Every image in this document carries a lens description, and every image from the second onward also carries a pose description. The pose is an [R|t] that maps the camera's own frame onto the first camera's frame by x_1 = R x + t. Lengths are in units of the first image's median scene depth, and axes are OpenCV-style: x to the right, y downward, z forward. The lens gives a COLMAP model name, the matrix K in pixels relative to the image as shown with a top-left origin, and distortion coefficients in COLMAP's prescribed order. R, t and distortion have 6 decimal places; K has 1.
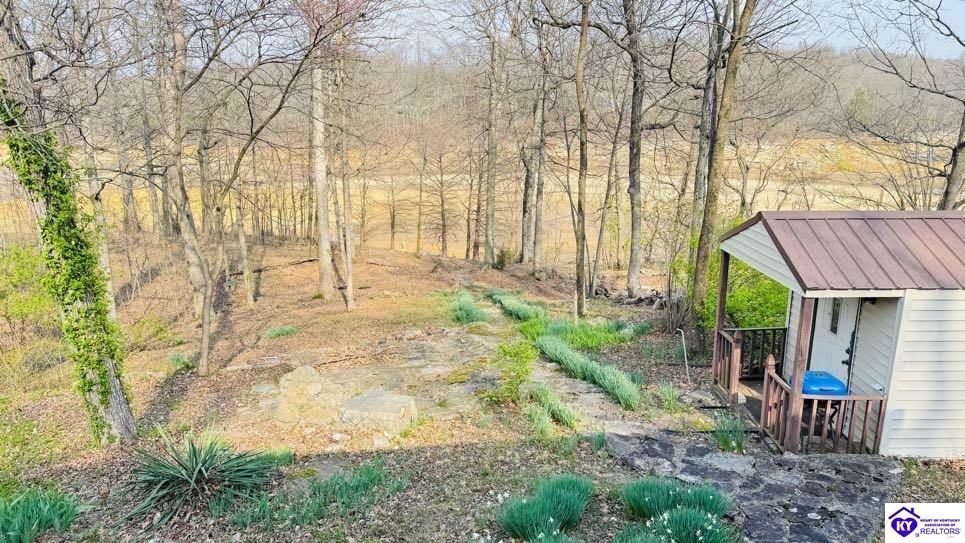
lens RADIAL K [[680.2, 0, 482.3], [0, 680.2, 271.7], [0, 0, 1]] dist [0.000983, 0.000026]
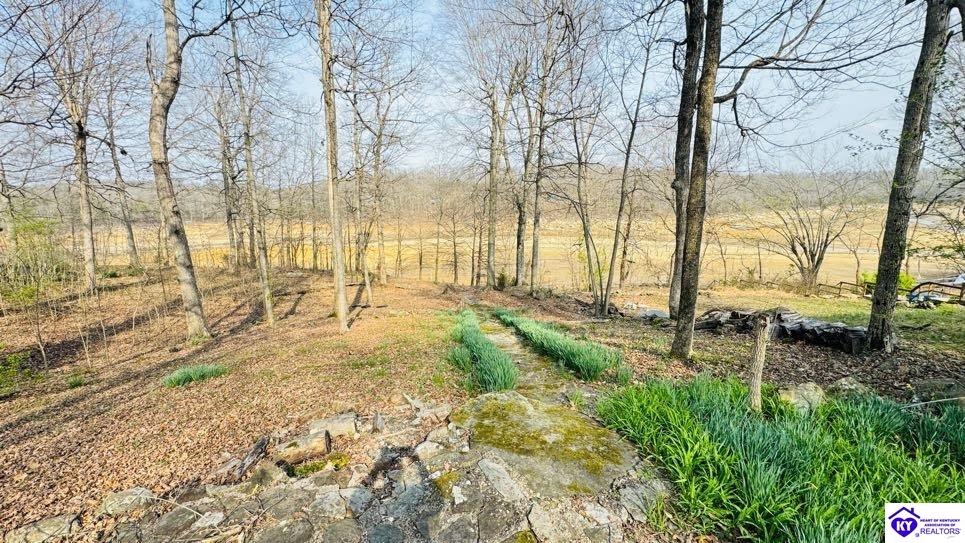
lens RADIAL K [[382.8, 0, 483.1], [0, 382.8, 269.3], [0, 0, 1]] dist [-0.000960, -0.000012]
pose [[0.999978, -0.000357, 0.006642, -0.007616], [0.000834, 0.997412, -0.071899, 0.007376], [-0.006599, 0.071903, 0.997390, 0.344183]]
